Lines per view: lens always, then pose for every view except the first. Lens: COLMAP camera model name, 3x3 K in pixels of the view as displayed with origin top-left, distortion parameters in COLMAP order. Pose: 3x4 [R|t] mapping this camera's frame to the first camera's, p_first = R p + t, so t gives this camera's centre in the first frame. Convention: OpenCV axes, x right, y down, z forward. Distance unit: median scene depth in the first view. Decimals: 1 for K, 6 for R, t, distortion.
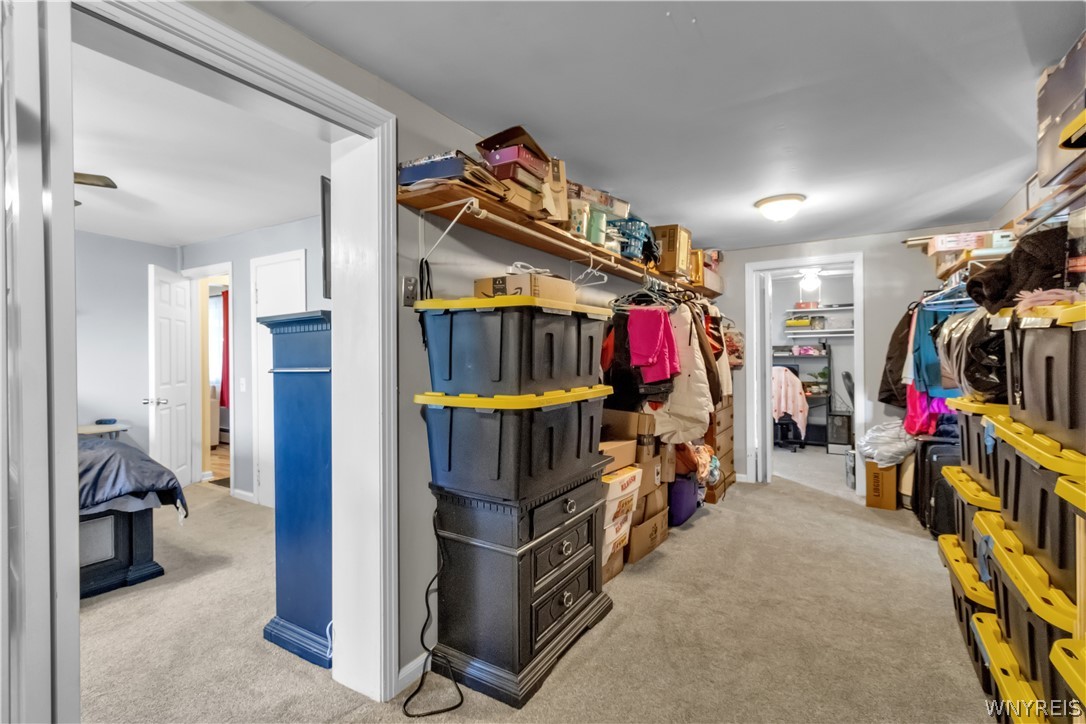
lens RADIAL K [[499.9, 0, 541.4], [0, 499.9, 358.3], [0, 0, 1]] dist [0.000750, -0.000390]
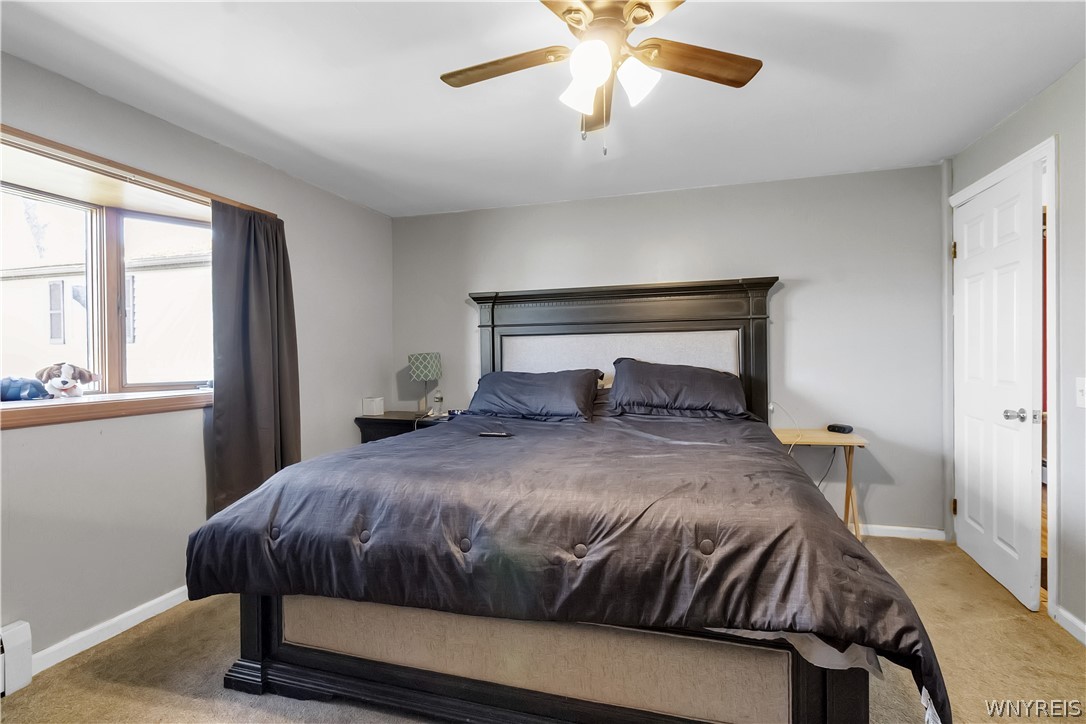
lens RADIAL K [[499.9, 0, 541.6], [0, 499.9, 356.6], [0, 0, 1]] dist [0.000750, -0.000390]
pose [[0.244897, 0.001186, -0.969548, -0.443170], [0.017420, 0.999832, 0.005623, 0.019252], [0.969392, -0.018267, 0.244836, 0.649048]]
